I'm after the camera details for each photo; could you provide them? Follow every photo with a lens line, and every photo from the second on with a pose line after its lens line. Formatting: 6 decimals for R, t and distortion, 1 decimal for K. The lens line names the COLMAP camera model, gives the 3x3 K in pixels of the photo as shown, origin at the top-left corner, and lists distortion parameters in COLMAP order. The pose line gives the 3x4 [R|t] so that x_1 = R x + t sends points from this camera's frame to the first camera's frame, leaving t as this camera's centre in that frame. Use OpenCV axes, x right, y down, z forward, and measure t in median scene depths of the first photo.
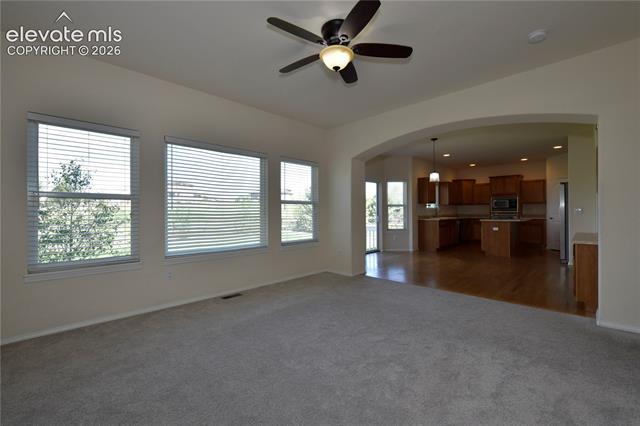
lens RADIAL K [[284.5, 0, 322.7], [0, 284.5, 210.8], [0, 0, 1]] dist [0.013674, 0.000048]
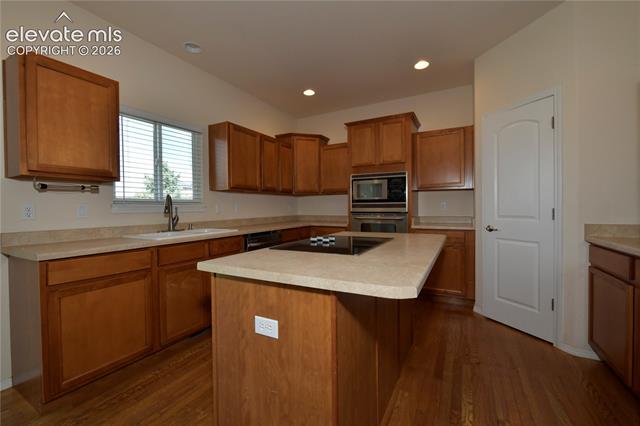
lens RADIAL K [[266.8, 0, 321.1], [0, 266.8, 212.5], [0, 0, 1]] dist [0.003218, -0.000537]
pose [[0.966575, -0.012589, 0.256075, 0.485156], [0.008952, 0.999842, 0.015362, 0.000368], [-0.256228, -0.012556, 0.966535, 0.694427]]
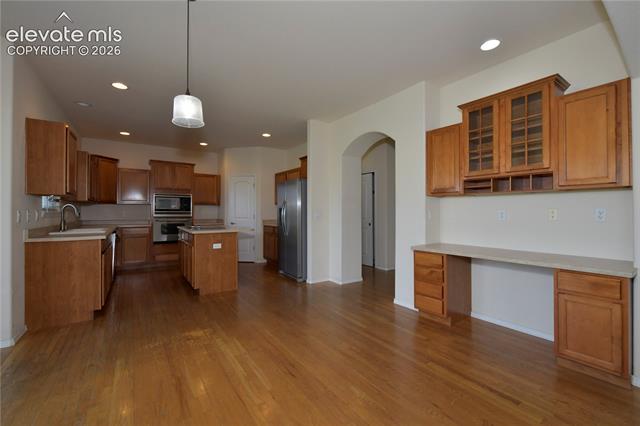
lens RADIAL K [[266.8, 0, 316.1], [0, 266.8, 209.7], [0, 0, 1]] dist [0.003218, -0.000537]
pose [[0.224125, 0.013338, 0.974469, 0.105375], [0.001960, 0.999898, -0.014136, -0.000967], [-0.974558, 0.005078, 0.224077, 0.558763]]
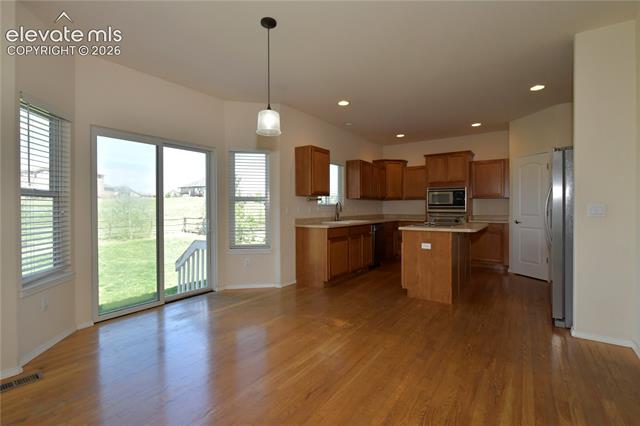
lens RADIAL K [[294.6, 0, 325.0], [0, 294.6, 210.0], [0, 0, 1]] dist [-0.006062, -0.000304]
pose [[0.988349, -0.001420, 0.152196, 0.289175], [0.001105, 0.999997, 0.002153, 0.000076], [-0.152199, -0.001959, 0.988348, 0.427233]]
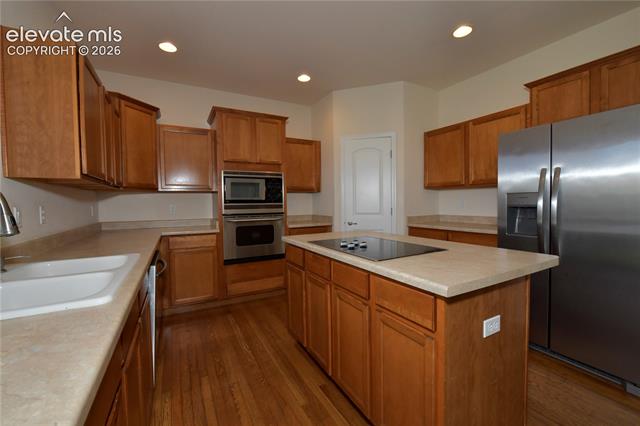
lens RADIAL K [[266.8, 0, 321.8], [0, 266.8, 209.9], [0, 0, 1]] dist [0.003218, -0.000537]
pose [[0.320092, -0.033294, 0.946801, 0.351322], [0.016576, 0.999426, 0.029540, -0.007528], [-0.947241, 0.006239, 0.320460, 0.845177]]
